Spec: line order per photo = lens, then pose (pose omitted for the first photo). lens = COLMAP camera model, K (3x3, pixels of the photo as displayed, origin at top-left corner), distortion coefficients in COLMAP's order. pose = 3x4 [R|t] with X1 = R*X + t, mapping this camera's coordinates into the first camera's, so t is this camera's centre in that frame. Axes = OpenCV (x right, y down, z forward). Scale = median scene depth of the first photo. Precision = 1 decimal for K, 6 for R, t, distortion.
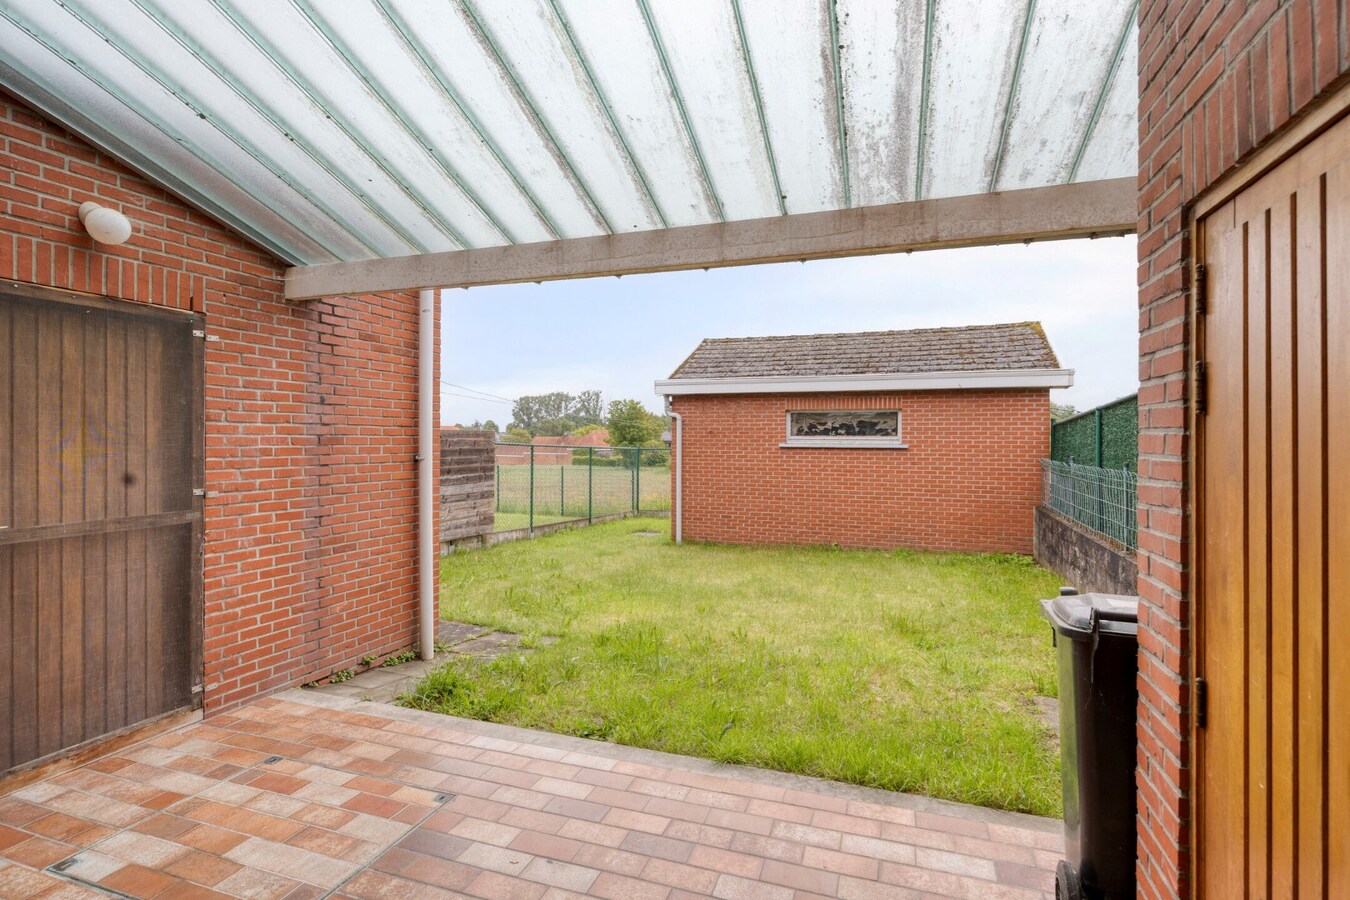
lens RADIAL K [[659.8, 0, 679.0], [0, 659.8, 450.5], [0, 0, 1]] dist [-0.015657, -0.000092]
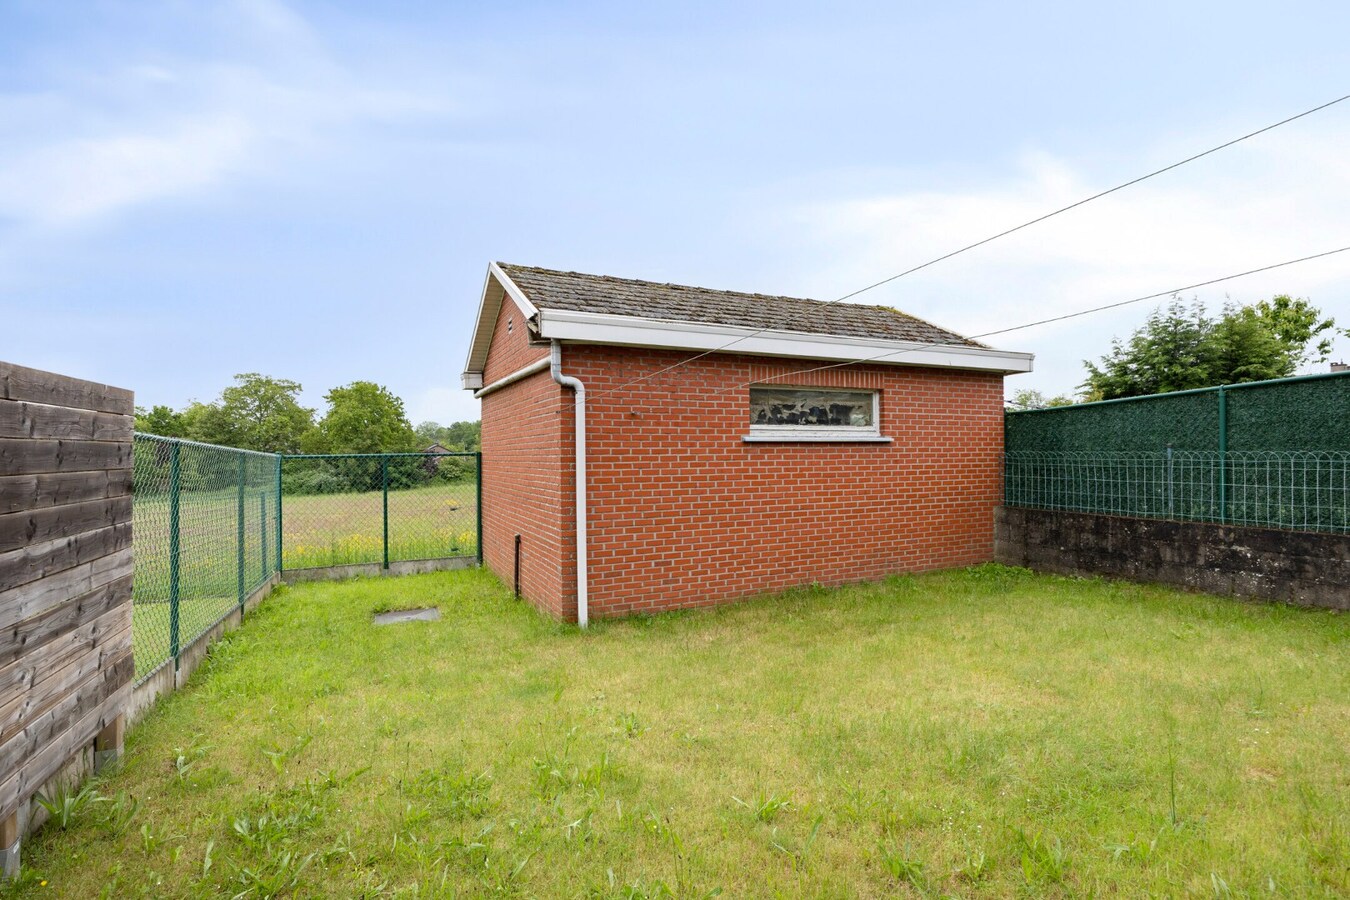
lens RADIAL K [[659.8, 0, 679.0], [0, 659.8, 450.5], [0, 0, 1]] dist [-0.015657, -0.000092]
pose [[0.693698, -0.007453, 0.720227, -0.347848], [0.023720, 0.999640, -0.012503, 0.009817], [-0.719875, 0.025757, 0.693625, 0.620080]]
